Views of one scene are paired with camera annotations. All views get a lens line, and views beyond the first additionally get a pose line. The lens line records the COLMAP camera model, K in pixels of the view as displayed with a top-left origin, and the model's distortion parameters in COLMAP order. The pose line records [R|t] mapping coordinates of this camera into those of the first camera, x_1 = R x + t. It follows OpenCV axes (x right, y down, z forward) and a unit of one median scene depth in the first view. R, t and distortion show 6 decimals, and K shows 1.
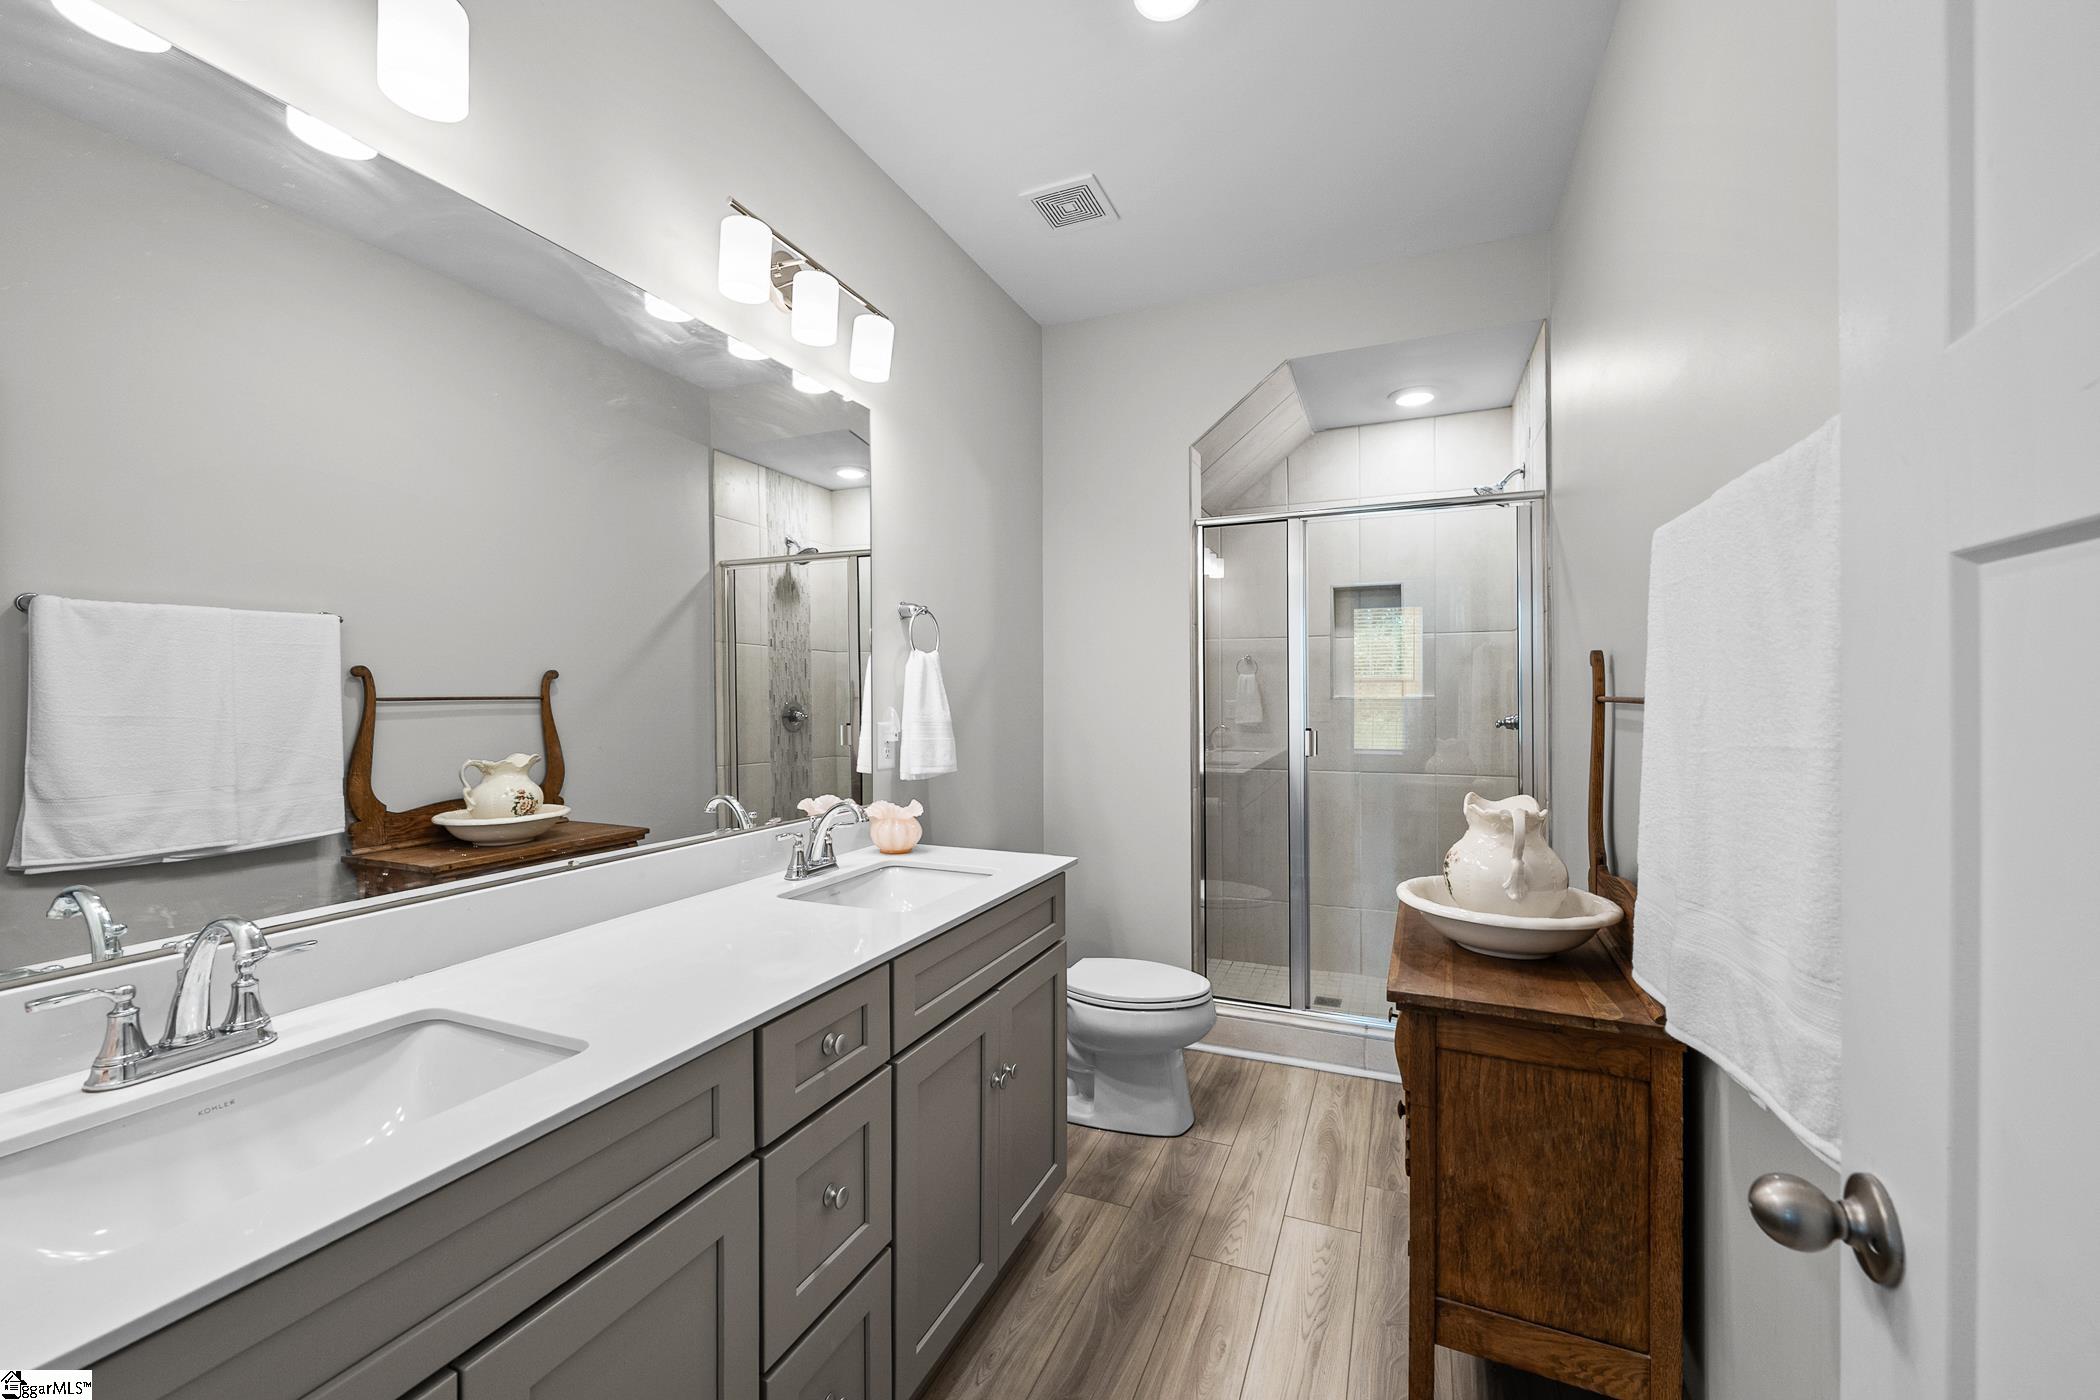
lens RADIAL K [[843.7, 0, 1053.7], [0, 843.7, 698.8], [0, 0, 1]] dist [-0.001778, 0.000364]
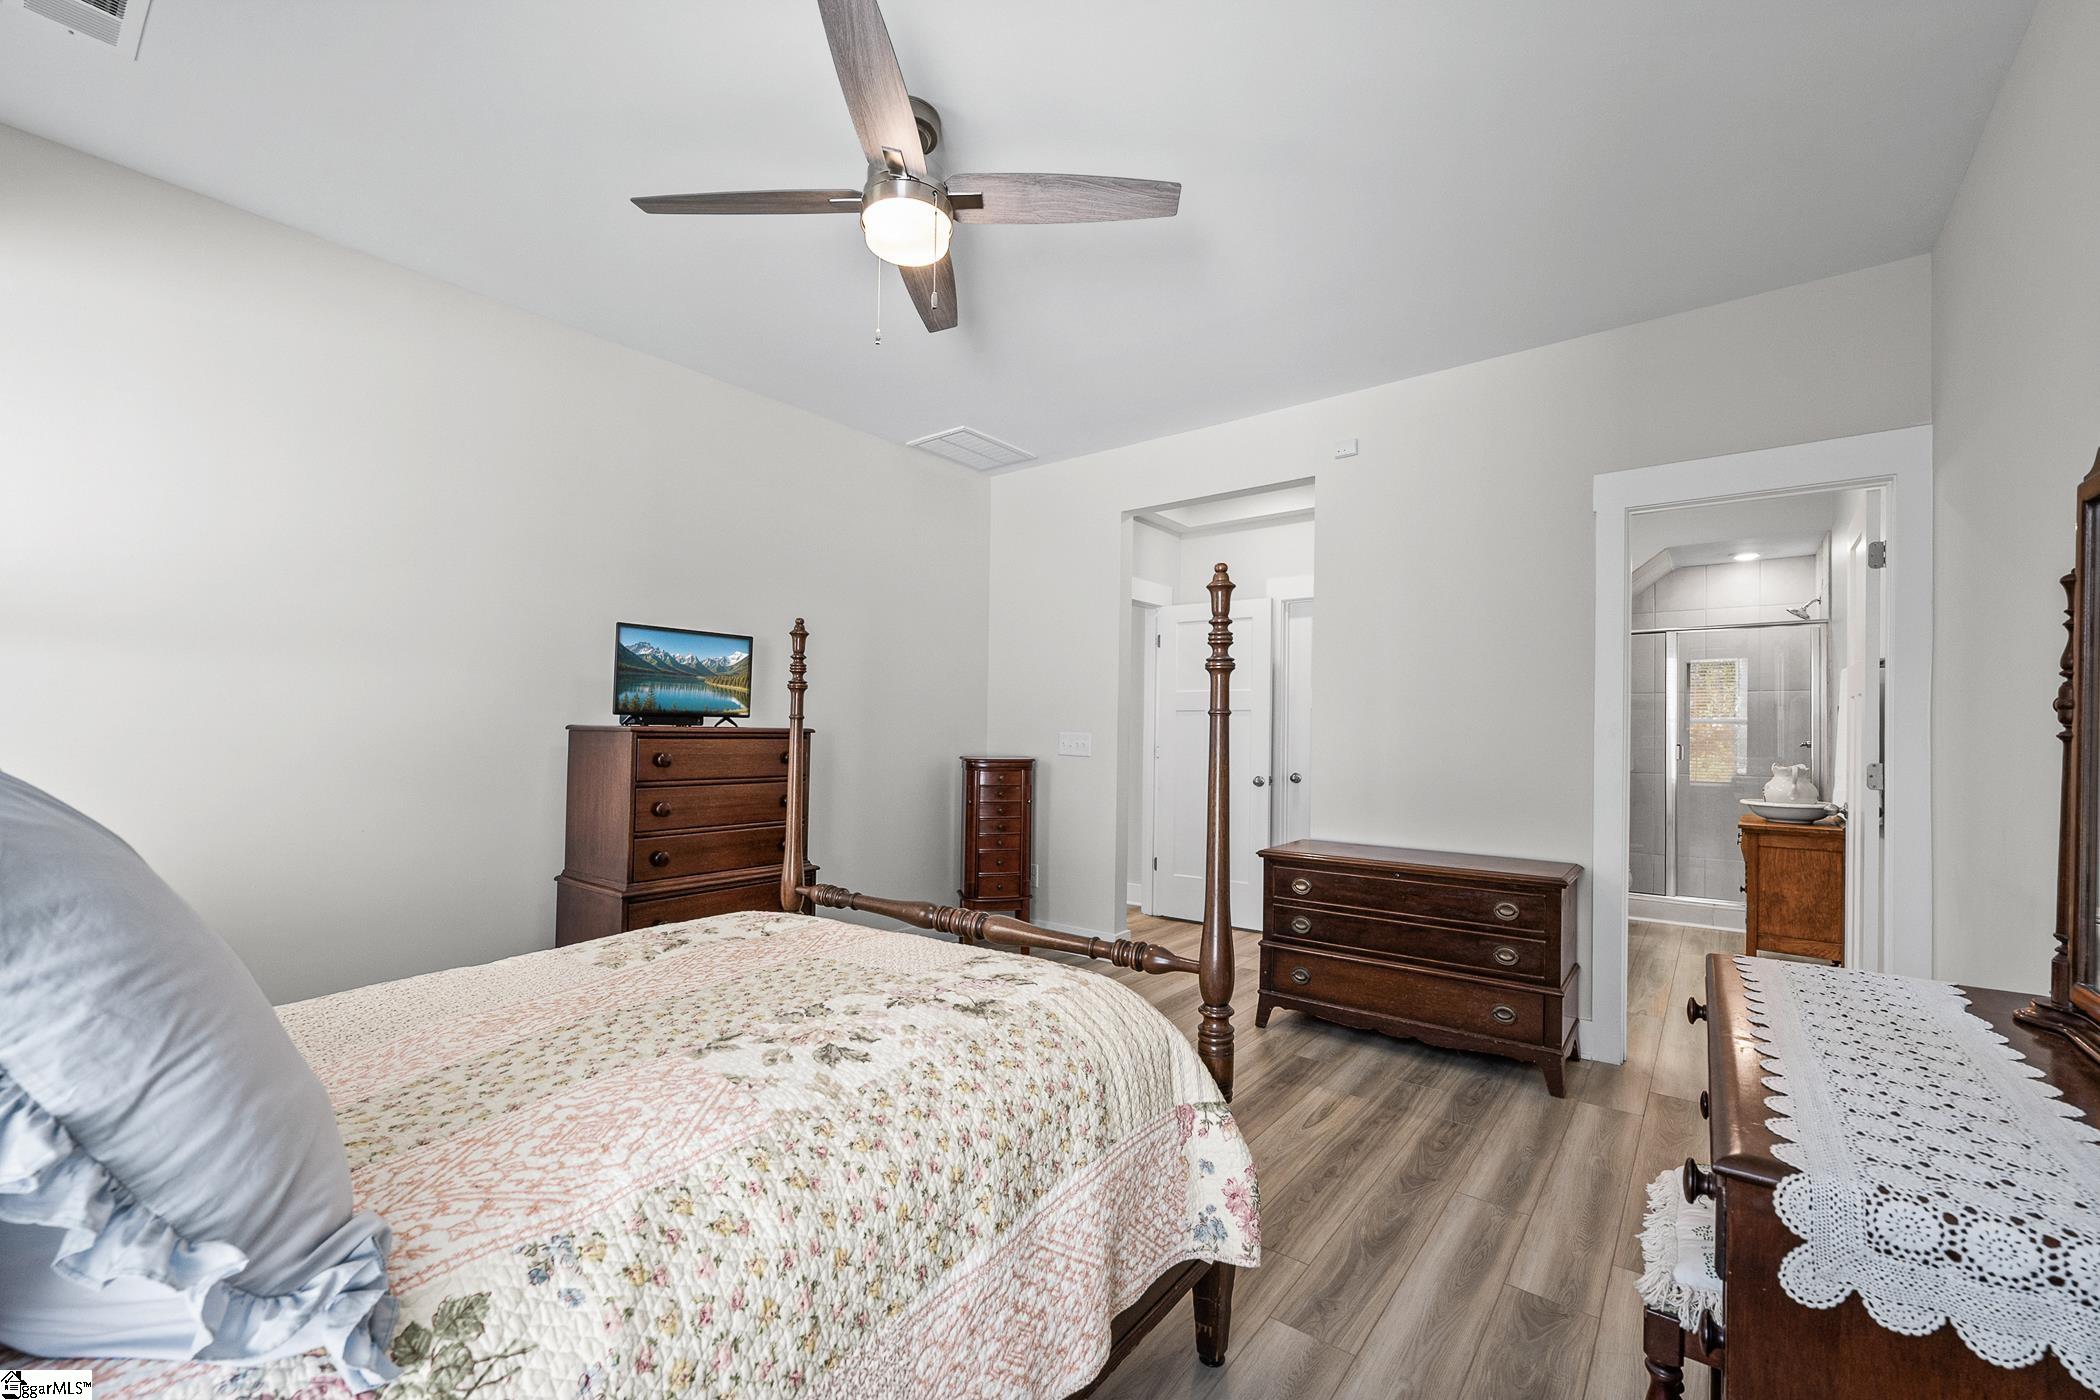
lens RADIAL K [[843.7, 0, 1034.8], [0, 843.7, 733.1], [0, 0, 1]] dist [-0.001778, 0.000364]
pose [[0.958947, 0.008559, -0.283458, -1.112360], [-0.008996, 0.999960, -0.000240, 0.047331], [0.283444, 0.002780, 0.958985, -2.482803]]
